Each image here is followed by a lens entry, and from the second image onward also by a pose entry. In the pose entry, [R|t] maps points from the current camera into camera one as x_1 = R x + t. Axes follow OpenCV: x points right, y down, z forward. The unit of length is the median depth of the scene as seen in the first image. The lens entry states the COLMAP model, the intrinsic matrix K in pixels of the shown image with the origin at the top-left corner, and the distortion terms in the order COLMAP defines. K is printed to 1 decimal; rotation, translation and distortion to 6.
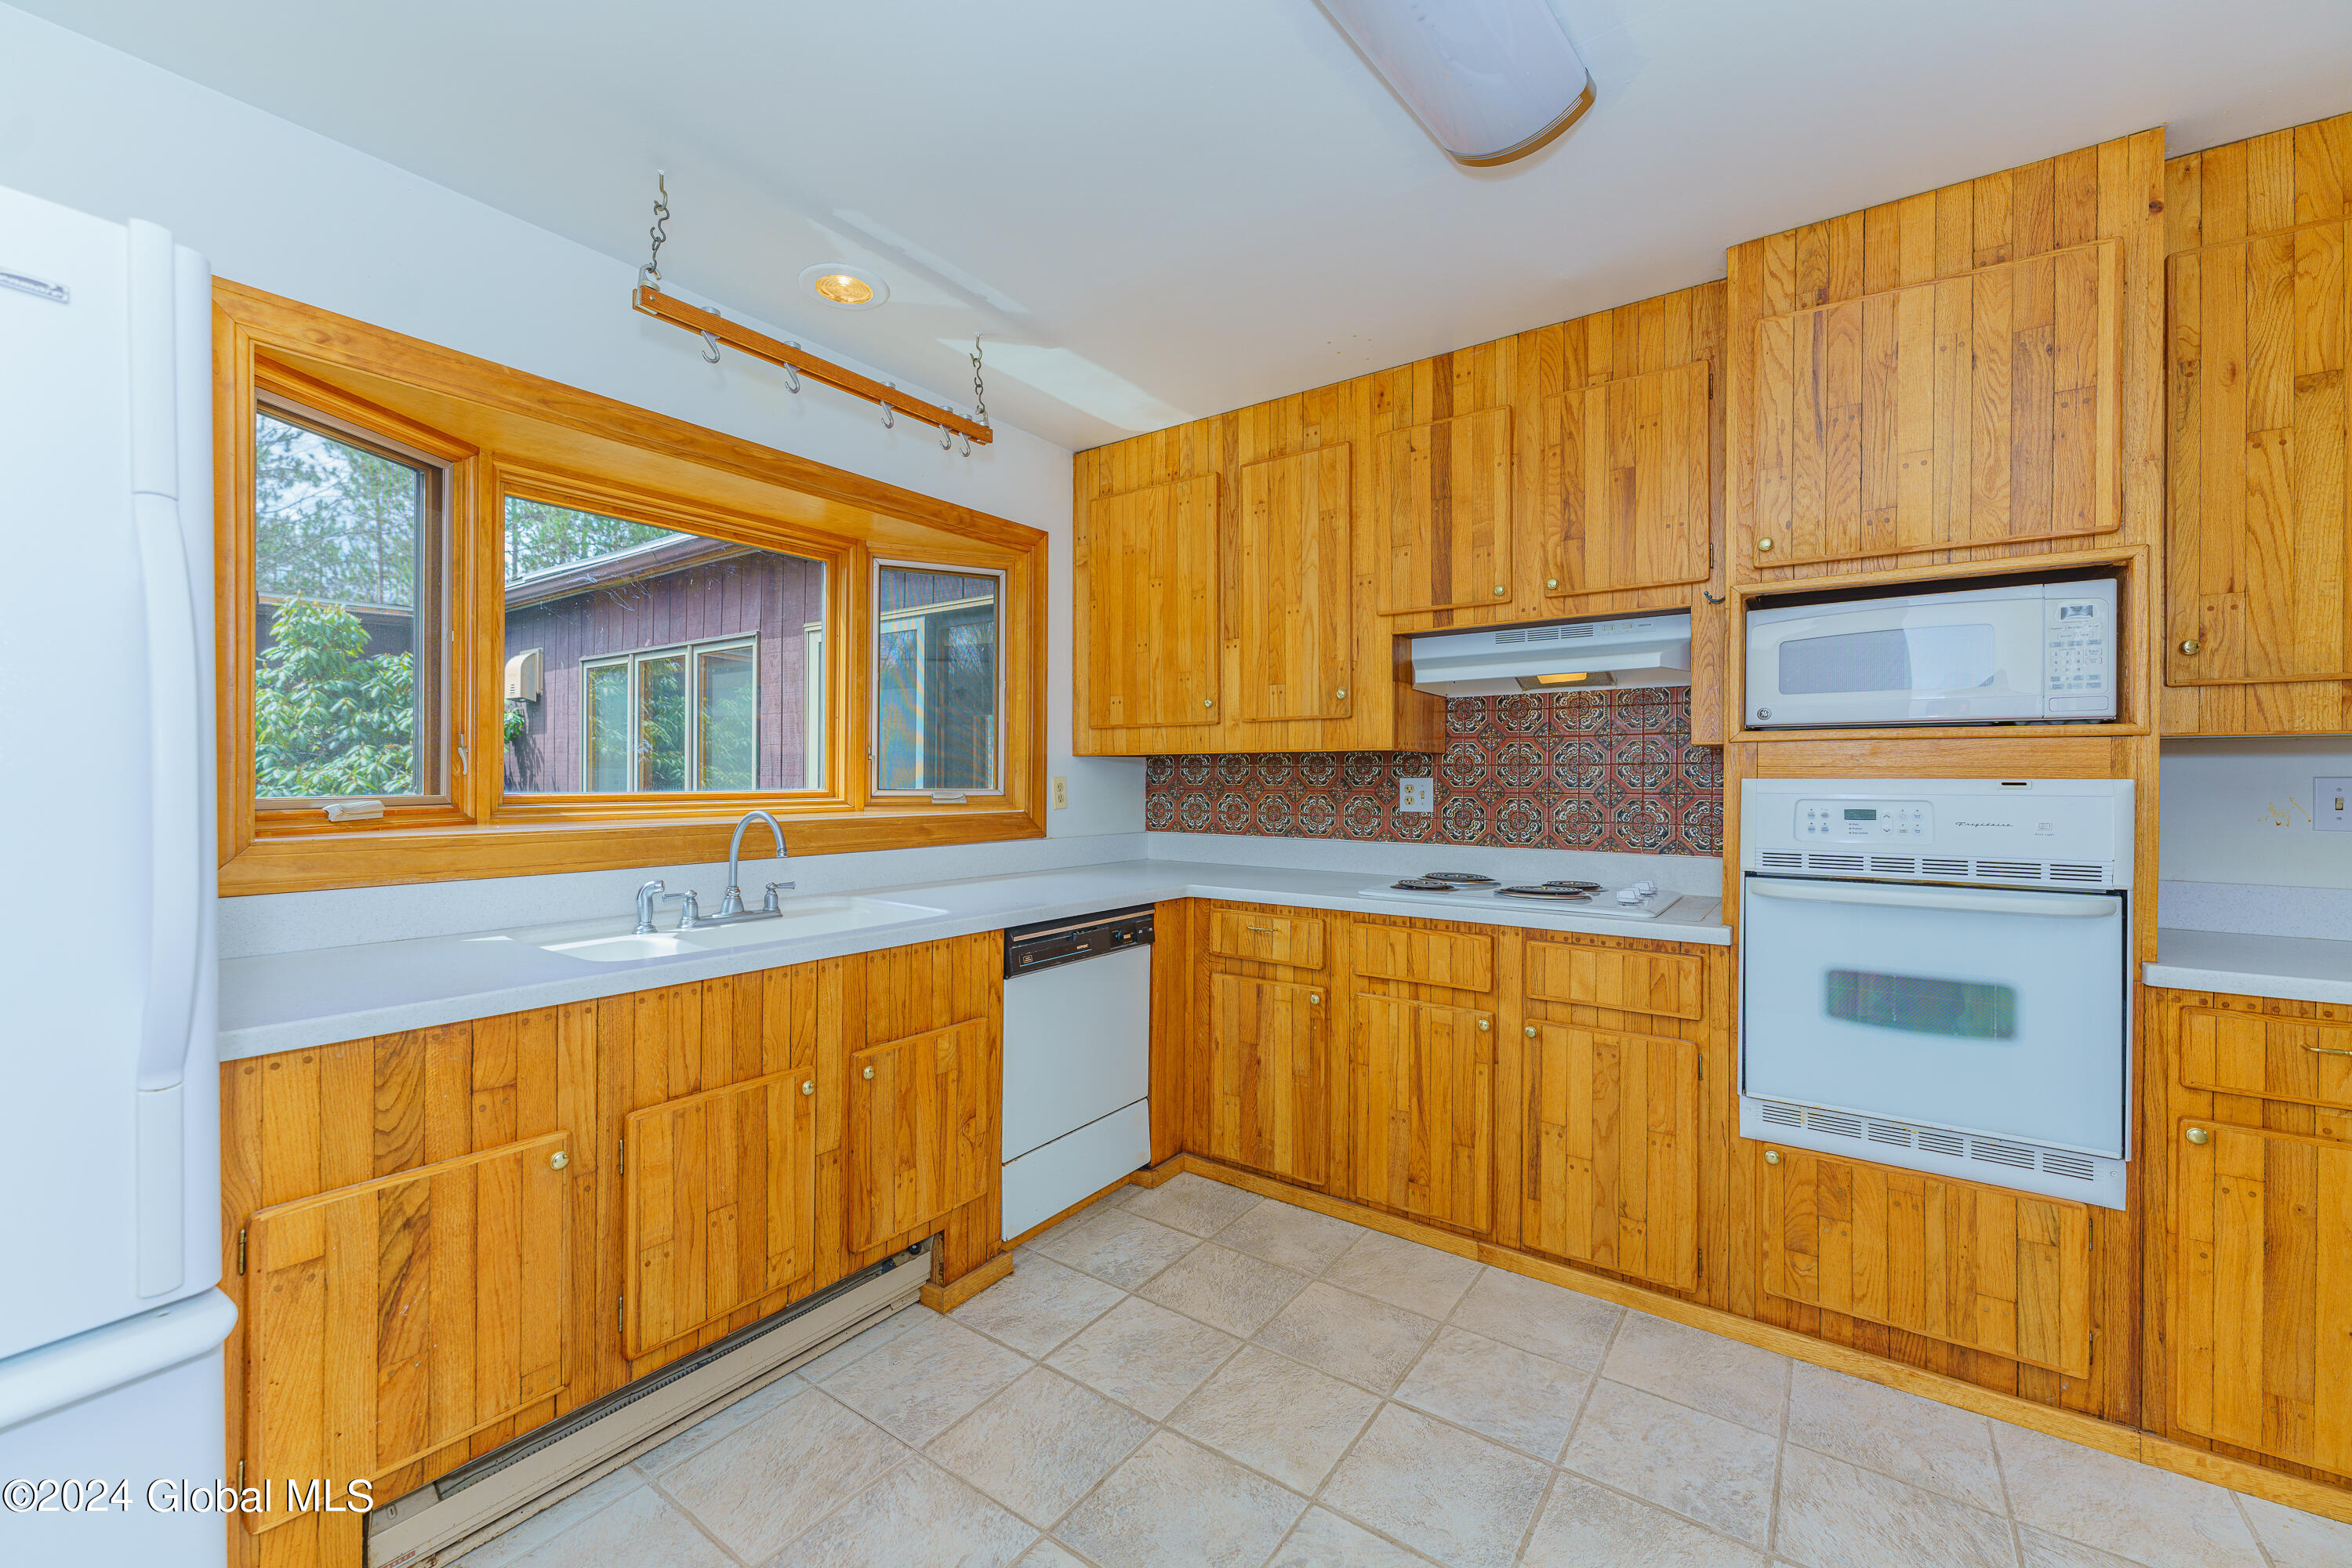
lens RADIAL K [[936.1, 0, 1185.8], [0, 936.1, 777.2], [0, 0, 1]] dist [-0.000834, -0.000886]
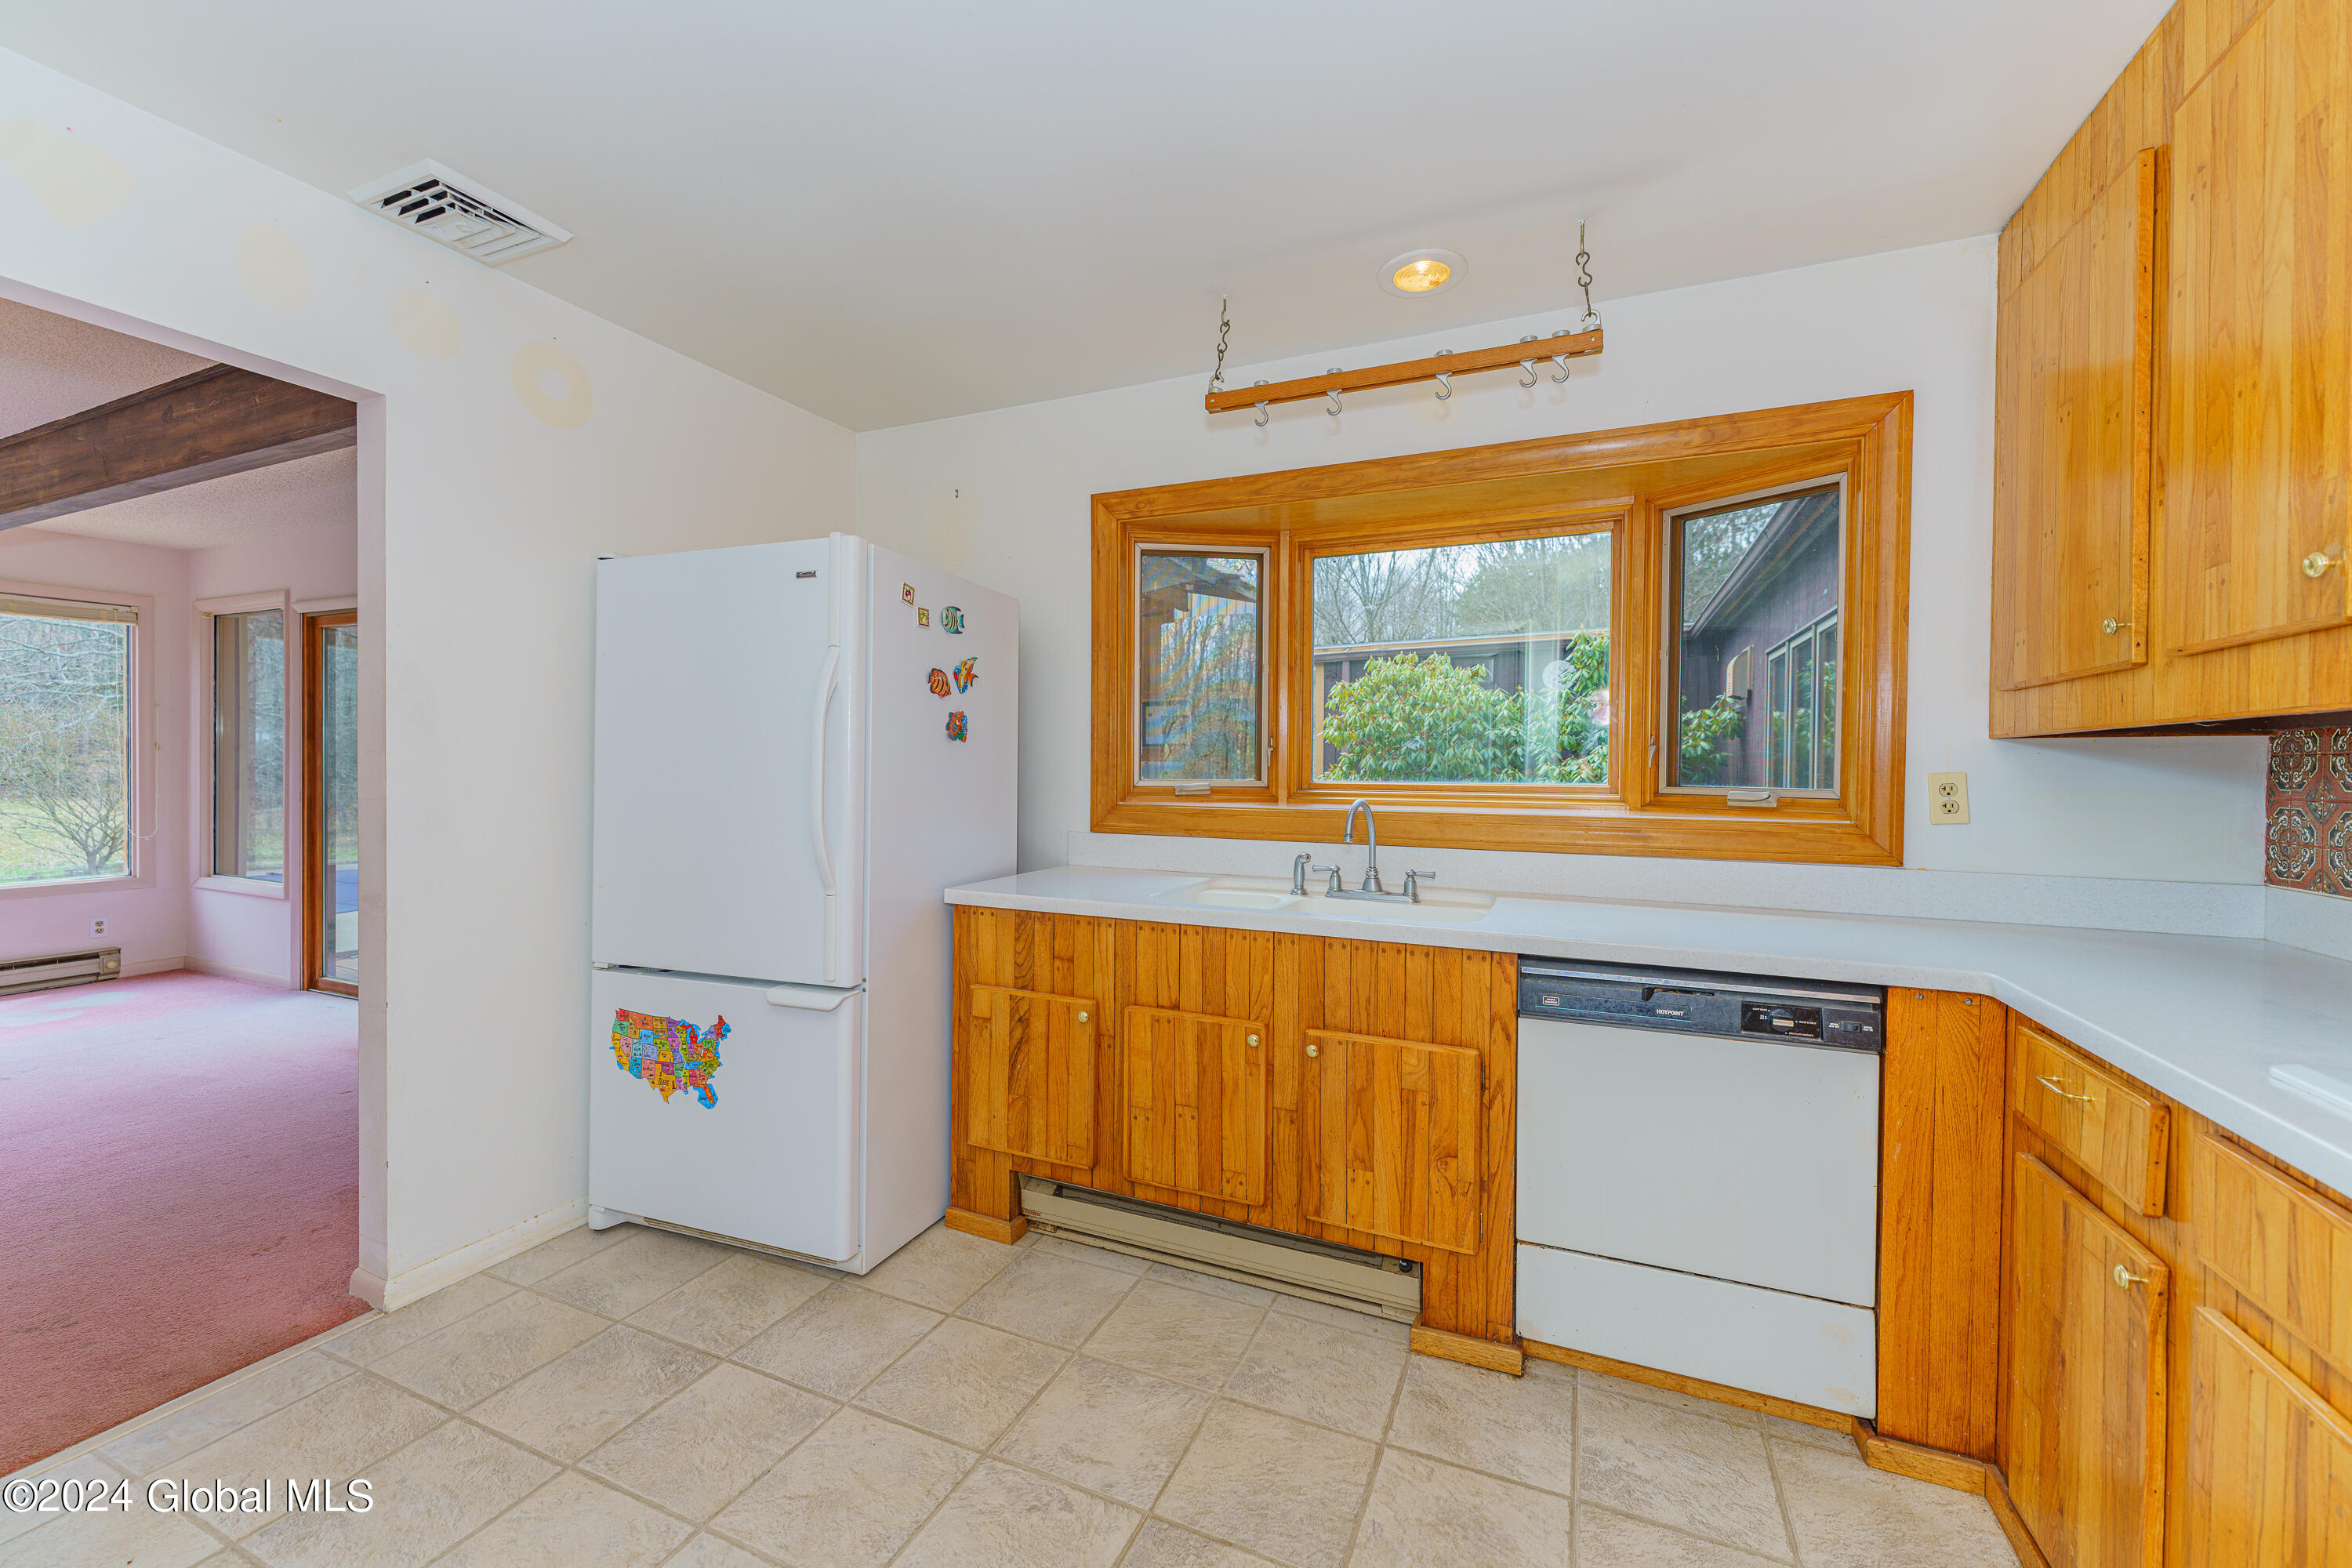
lens RADIAL K [[936.1, 0, 1166.1], [0, 936.1, 779.0], [0, 0, 1]] dist [-0.000834, -0.000886]
pose [[0.192510, 0.012343, -0.981217, 0.560548], [-0.008119, 0.999907, 0.010985, 0.001422], [0.981261, 0.005852, 0.192592, 0.548321]]
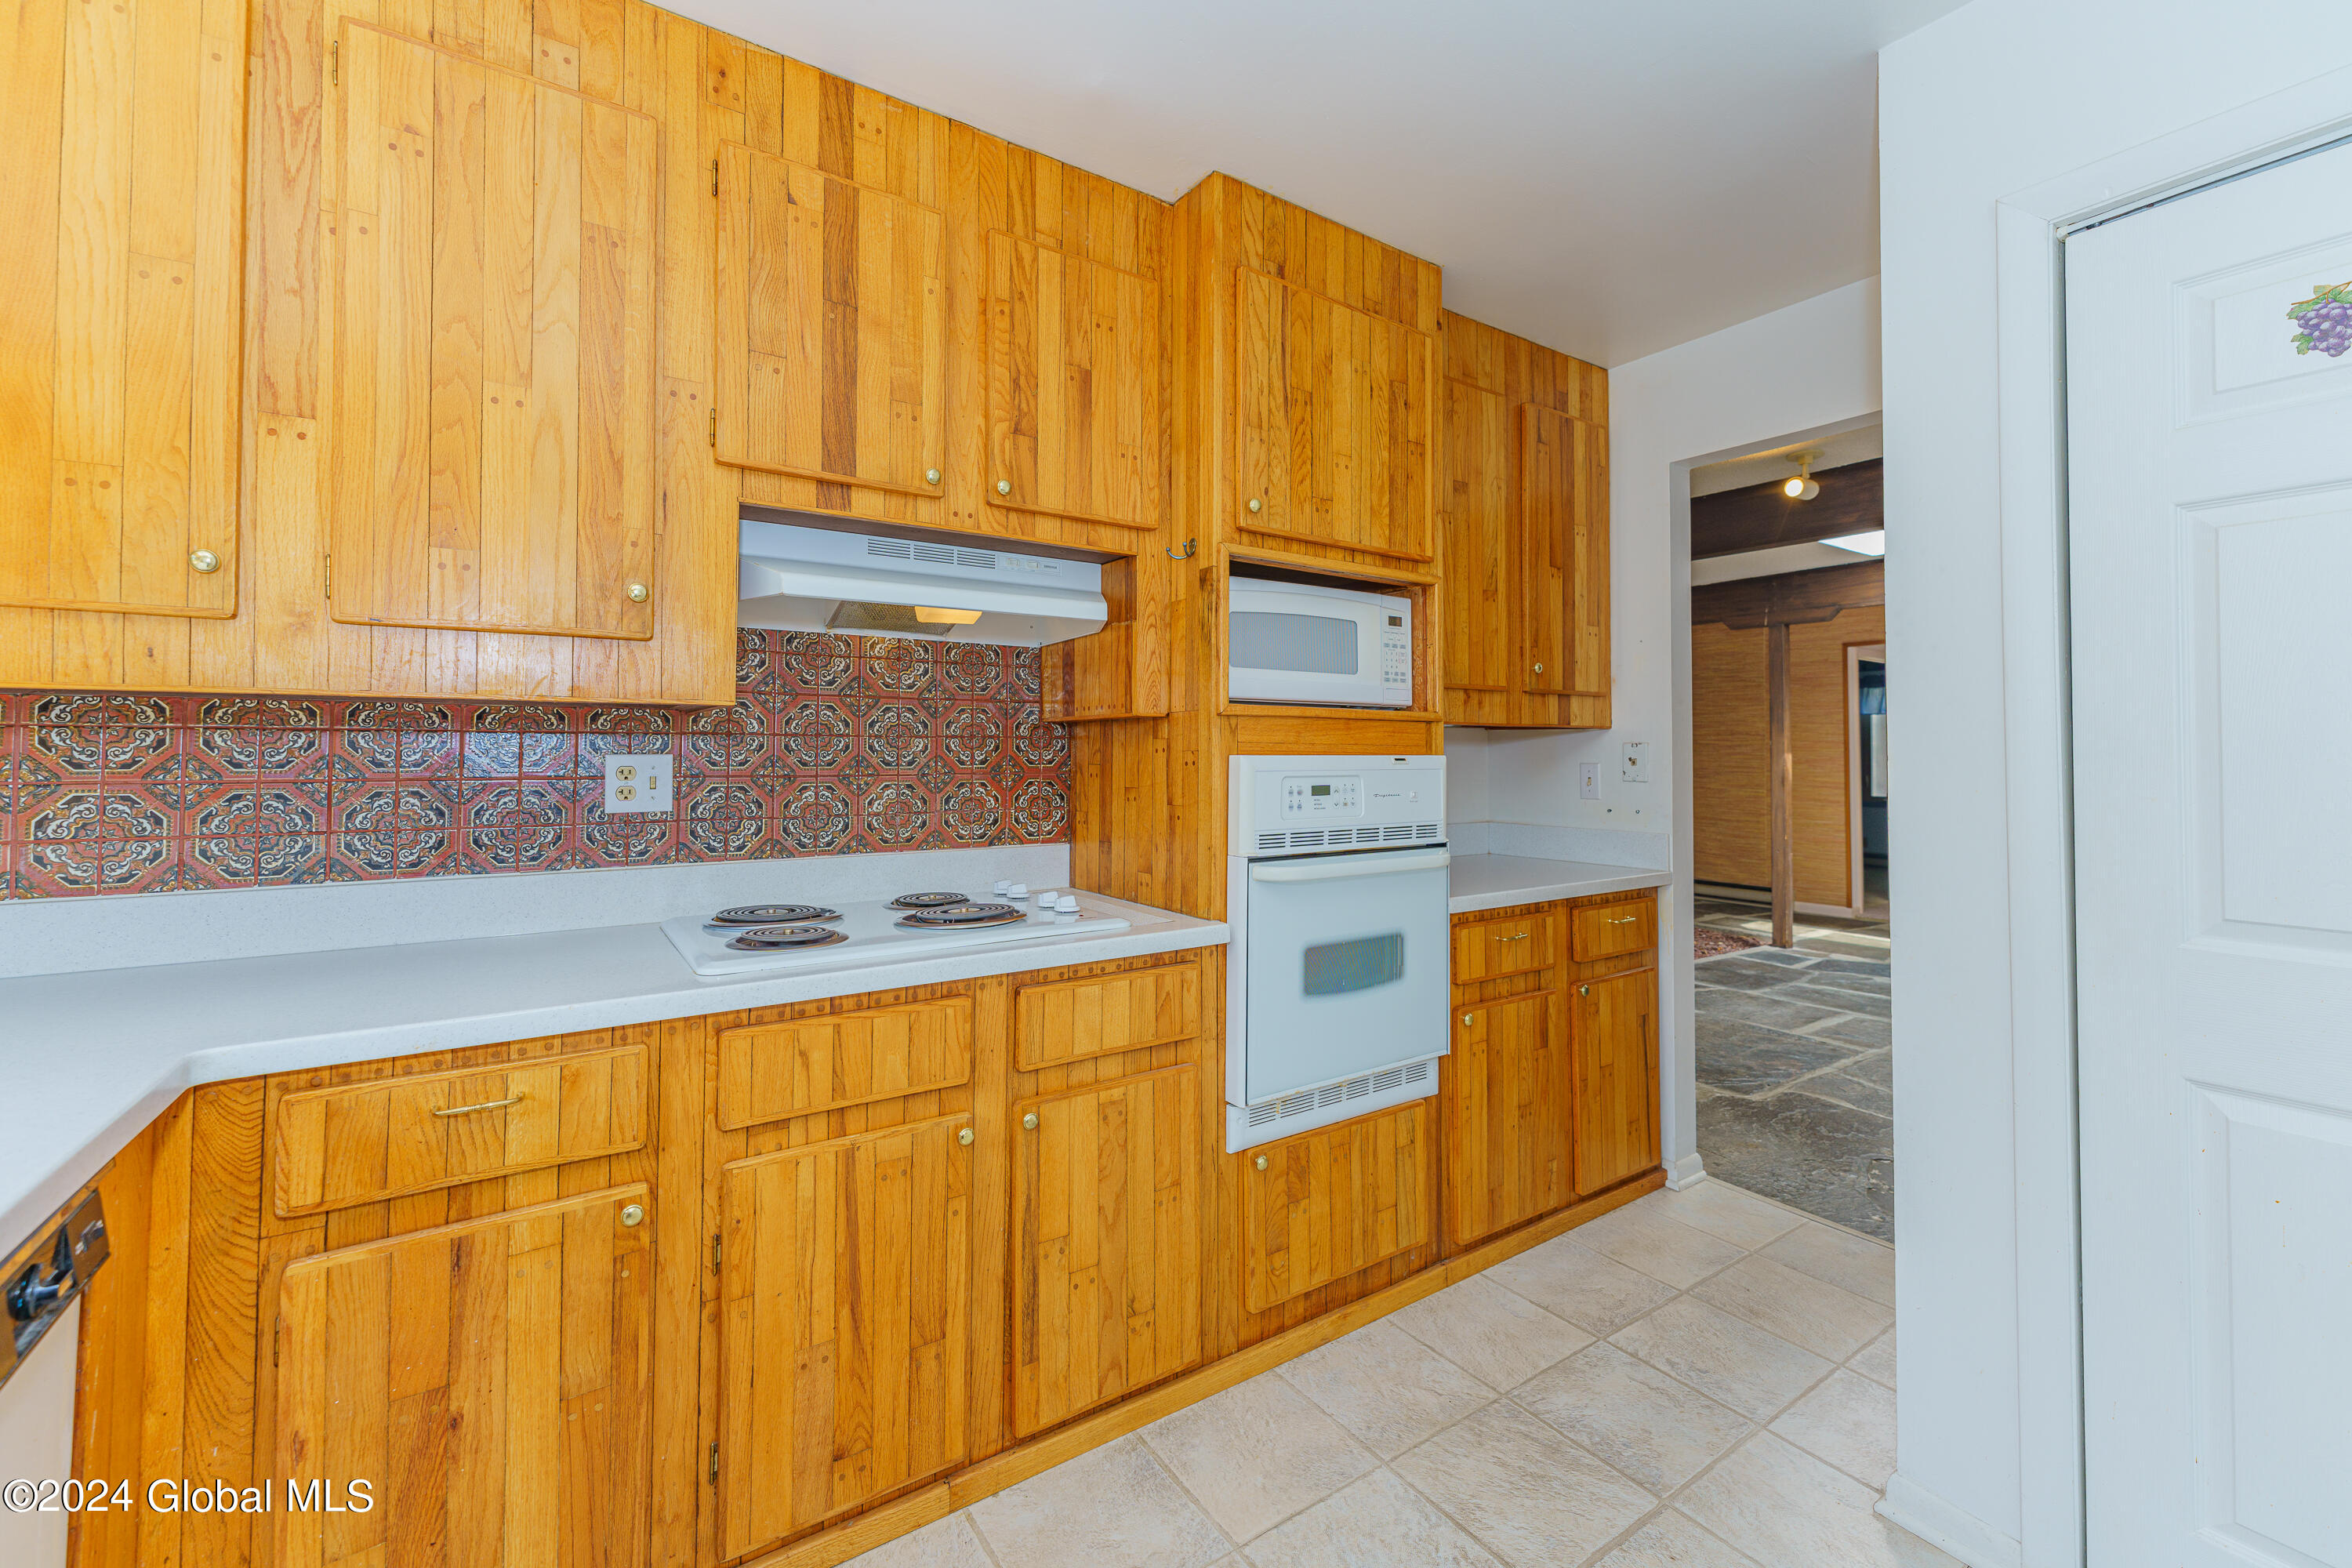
lens RADIAL K [[936.1, 0, 1155.3], [0, 936.1, 732.1], [0, 0, 1]] dist [-0.000834, -0.000886]
pose [[0.367237, 0.021639, 0.929876, -0.252181], [-0.000983, 0.999738, -0.022876, -0.000194], [-0.930127, 0.007487, 0.367162, 0.666287]]
